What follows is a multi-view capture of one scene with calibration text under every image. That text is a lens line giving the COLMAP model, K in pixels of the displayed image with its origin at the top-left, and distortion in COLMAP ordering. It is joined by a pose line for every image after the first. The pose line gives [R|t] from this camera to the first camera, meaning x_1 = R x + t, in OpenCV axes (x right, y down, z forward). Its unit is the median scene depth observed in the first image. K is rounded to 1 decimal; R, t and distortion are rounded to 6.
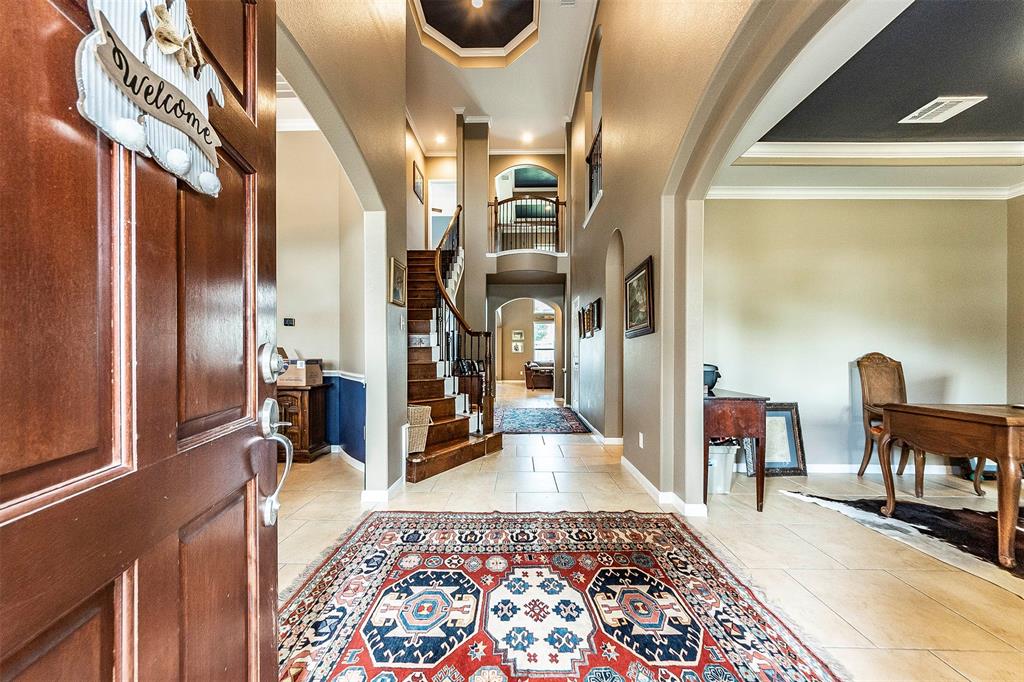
lens RADIAL K [[369.4, 0, 505.5], [0, 369.4, 355.7], [0, 0, 1]] dist [0.000372, -0.001000]
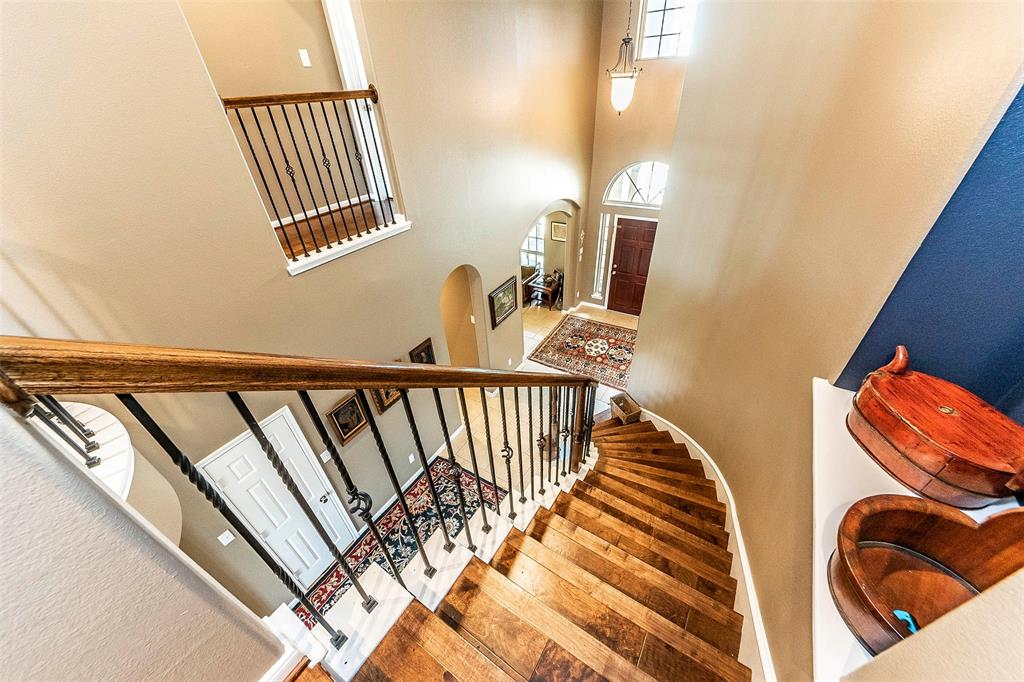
lens RADIAL K [[369.4, 0, 512.4], [0, 369.4, 341.3], [0, 0, 1]] dist [0.000372, -0.001000]
pose [[-0.856685, -0.261663, 0.444549, -0.896585], [0.045889, 0.819720, 0.570923, -1.757613], [-0.513795, 0.509501, -0.690234, 4.021812]]
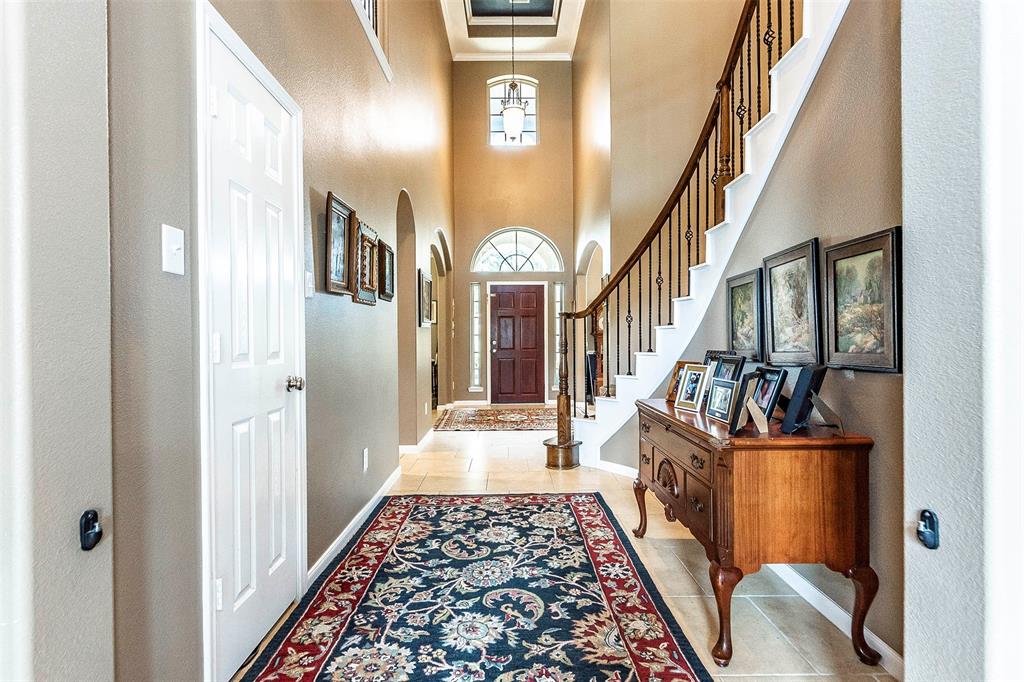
lens RADIAL K [[493.9, 0, 512.4], [0, 493.9, 338.4], [0, 0, 1]] dist [-0.006486, -0.001287]
pose [[-0.999243, 0.004516, -0.038650, 0.219842], [0.004460, 0.999989, 0.001529, -0.030326], [0.038657, 0.001355, -0.999252, 4.716012]]
